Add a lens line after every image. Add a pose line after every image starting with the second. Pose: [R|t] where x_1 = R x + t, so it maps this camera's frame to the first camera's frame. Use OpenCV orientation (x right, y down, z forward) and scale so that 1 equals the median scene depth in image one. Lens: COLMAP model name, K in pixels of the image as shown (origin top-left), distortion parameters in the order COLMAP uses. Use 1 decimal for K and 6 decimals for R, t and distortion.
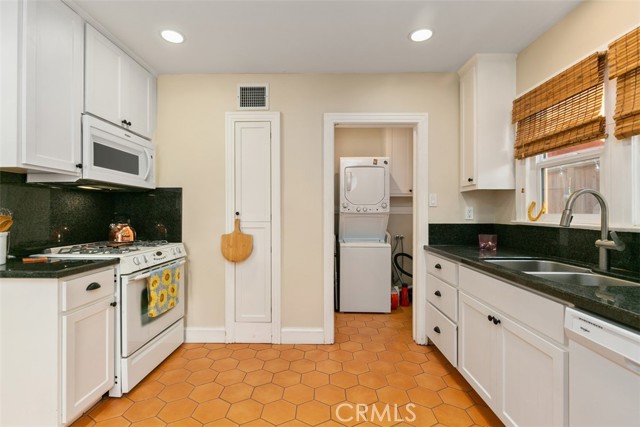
lens RADIAL K [[294.3, 0, 309.6], [0, 294.3, 212.8], [0, 0, 1]] dist [0.004147, -0.003709]
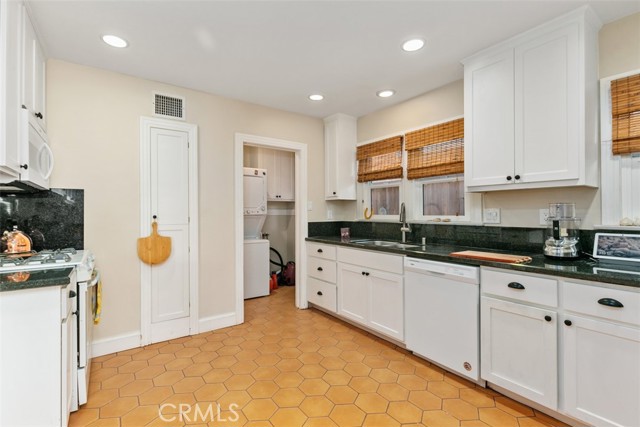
lens RADIAL K [[294.3, 0, 321.1], [0, 294.3, 209.5], [0, 0, 1]] dist [0.004147, -0.003709]
pose [[0.798543, 0.001684, 0.601936, -0.423544], [0.005416, 0.999936, -0.009981, -0.010170], [-0.601914, 0.011230, 0.798482, -0.180395]]
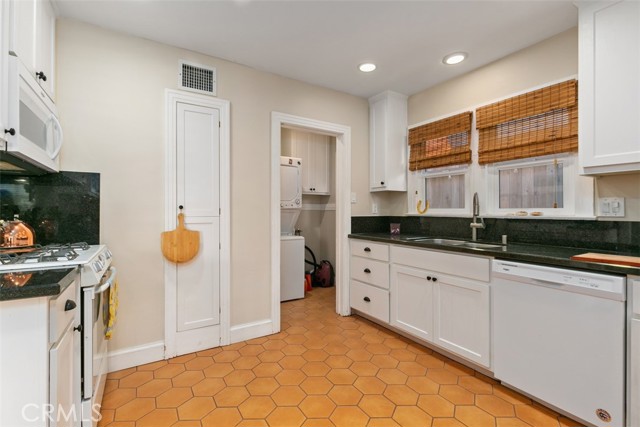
lens RADIAL K [[294.3, 0, 324.6], [0, 294.3, 207.9], [0, 0, 1]] dist [0.004147, -0.003709]
pose [[0.833800, 0.005886, 0.552036, -0.393858], [-0.001252, 0.999961, -0.008771, 0.012847], [-0.552066, 0.006622, 0.833774, 0.035767]]
